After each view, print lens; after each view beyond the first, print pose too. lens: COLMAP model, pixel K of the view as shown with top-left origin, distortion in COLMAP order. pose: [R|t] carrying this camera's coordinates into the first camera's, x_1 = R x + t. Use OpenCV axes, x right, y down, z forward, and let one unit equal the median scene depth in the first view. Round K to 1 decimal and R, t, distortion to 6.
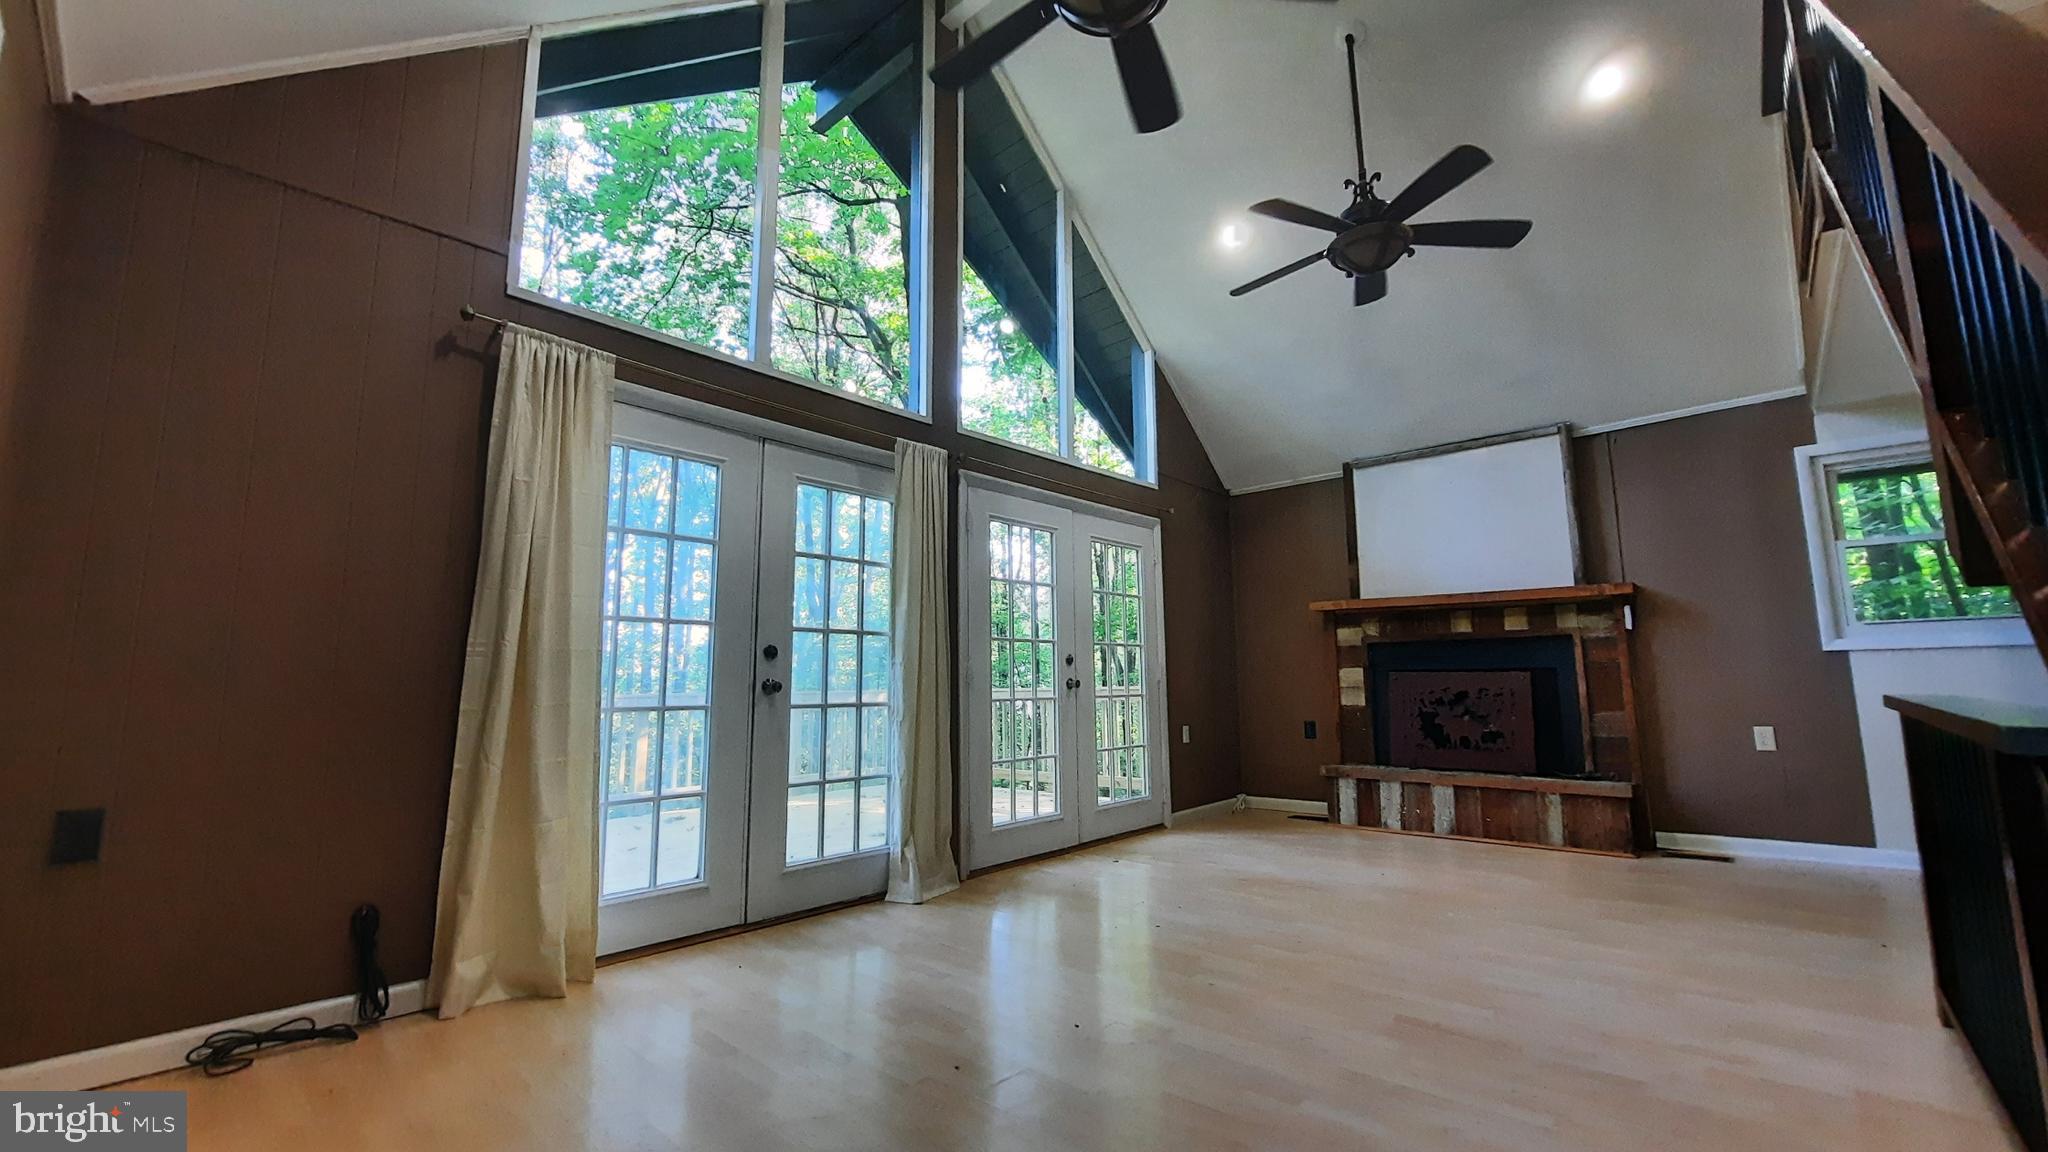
lens RADIAL K [[821.3, 0, 1023.0], [0, 821.3, 576.3], [0, 0, 1]] dist [-0.015653, -0.000156]
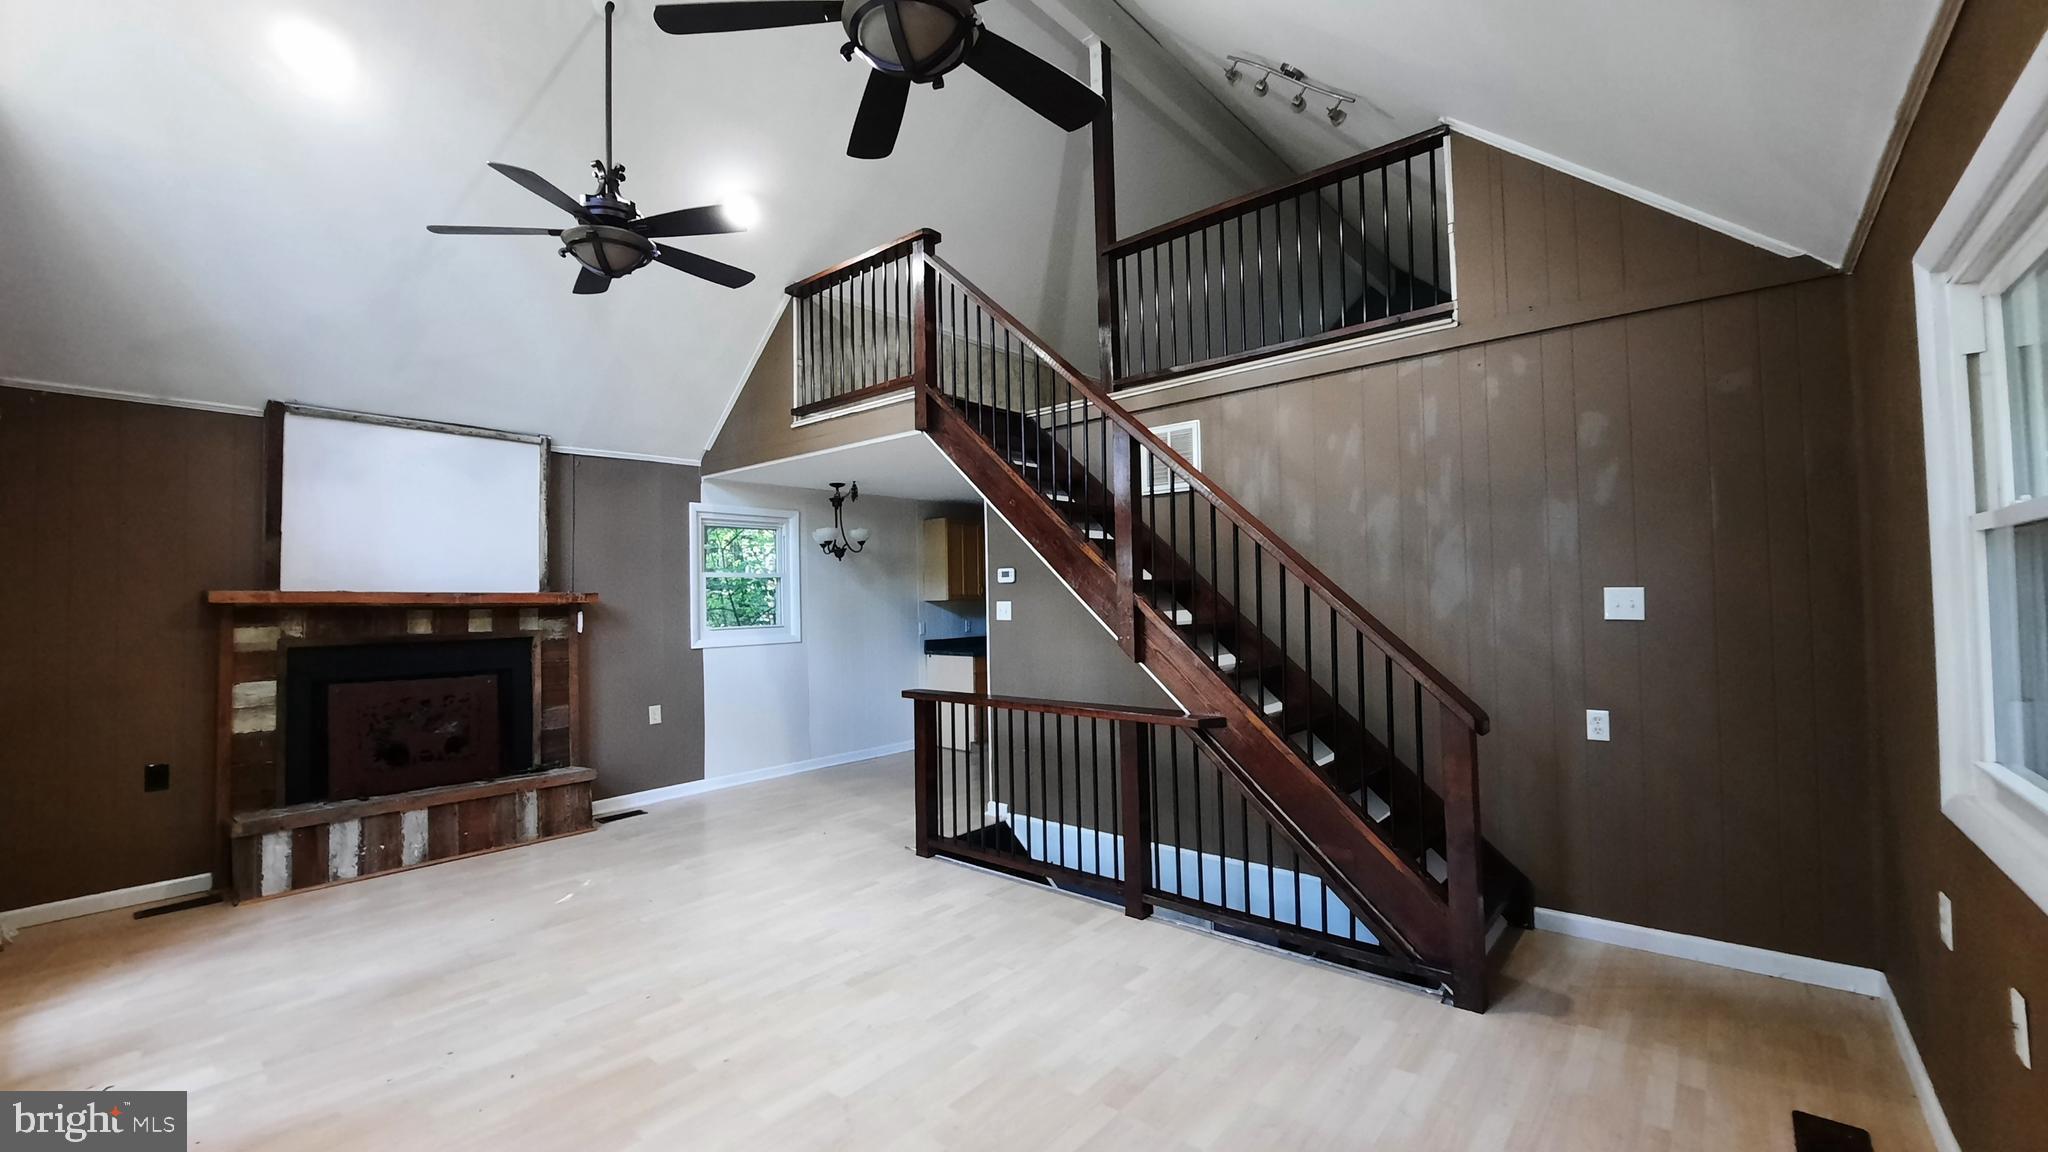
lens RADIAL K [[821.3, 0, 1016.0], [0, 821.3, 571.9], [0, 0, 1]] dist [-0.015653, -0.000156]
pose [[-0.029150, 0.048392, 0.998403, -0.401078], [-0.108394, 0.992784, -0.051284, -0.025541], [-0.993681, -0.109716, -0.023694, 0.402278]]
